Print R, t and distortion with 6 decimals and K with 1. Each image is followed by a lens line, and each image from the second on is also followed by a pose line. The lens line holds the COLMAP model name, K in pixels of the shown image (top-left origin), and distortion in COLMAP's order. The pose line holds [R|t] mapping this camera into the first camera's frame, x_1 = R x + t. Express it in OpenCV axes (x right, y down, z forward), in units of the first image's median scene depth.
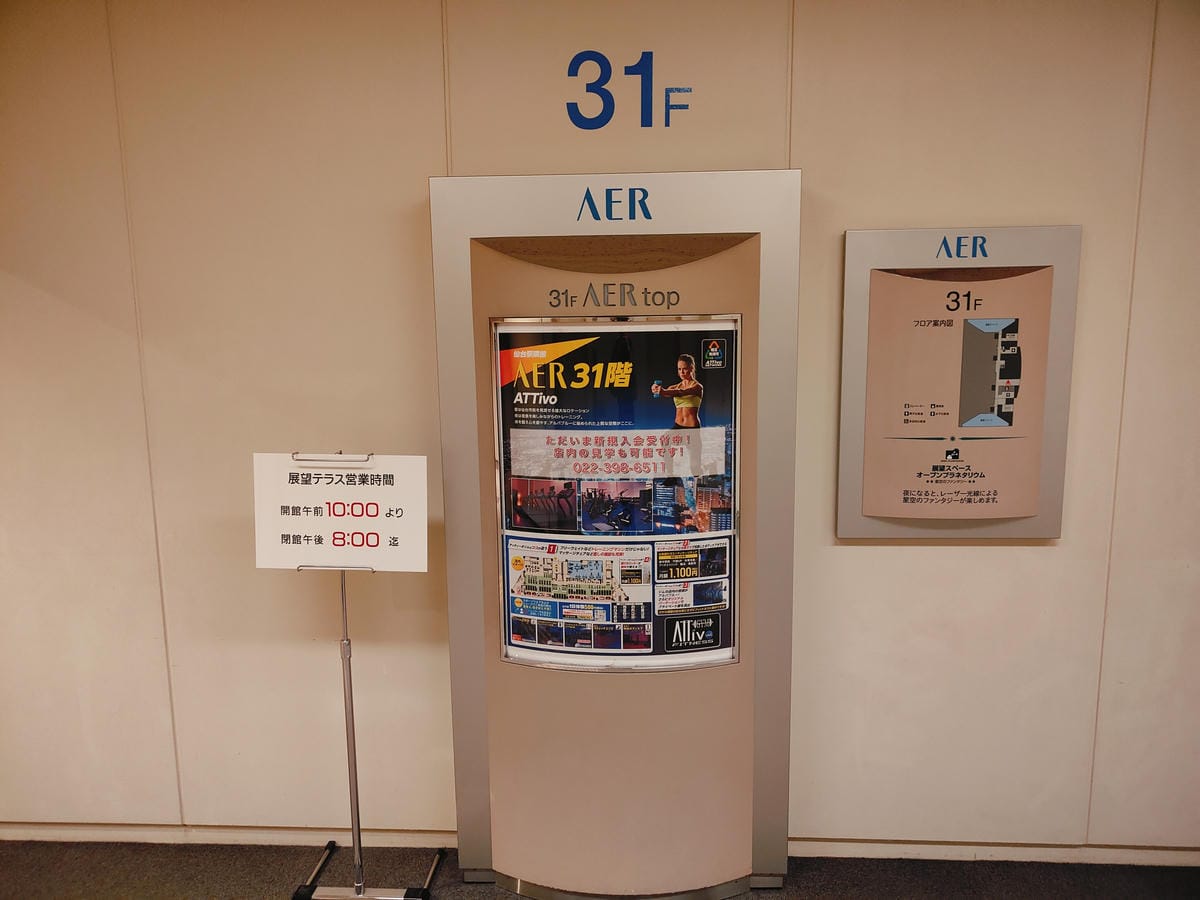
lens RADIAL K [[837.0, 0, 597.0], [0, 837.0, 447.7], [0, 0, 1]] dist [0.012411, 0.000406]
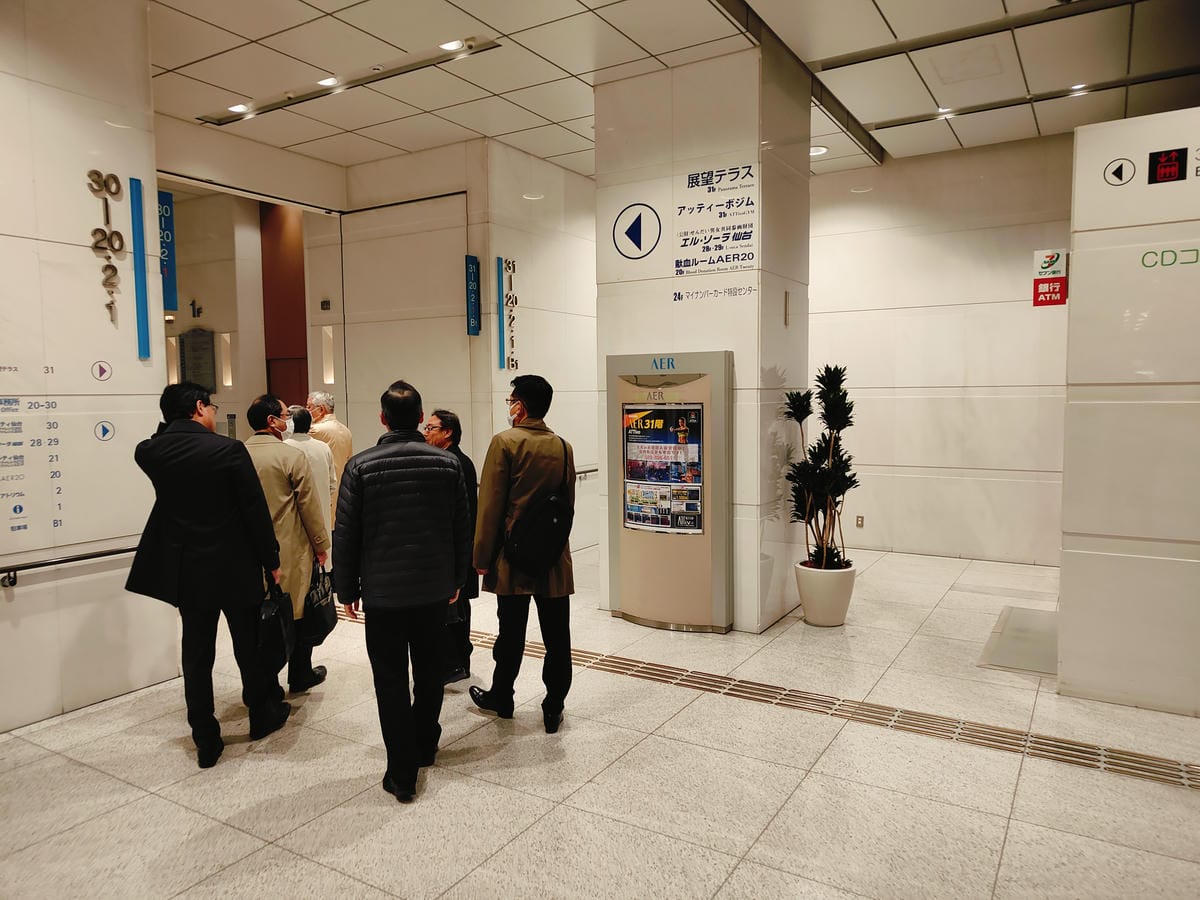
lens RADIAL K [[837.0, 0, 600.2], [0, 837.0, 451.3], [0, 0, 1]] dist [0.012411, 0.000406]
pose [[0.881035, 0.037615, -0.471553, 1.147967], [-0.065309, 0.996960, -0.042495, 0.132806], [0.468521, 0.068237, 0.880813, -1.520025]]
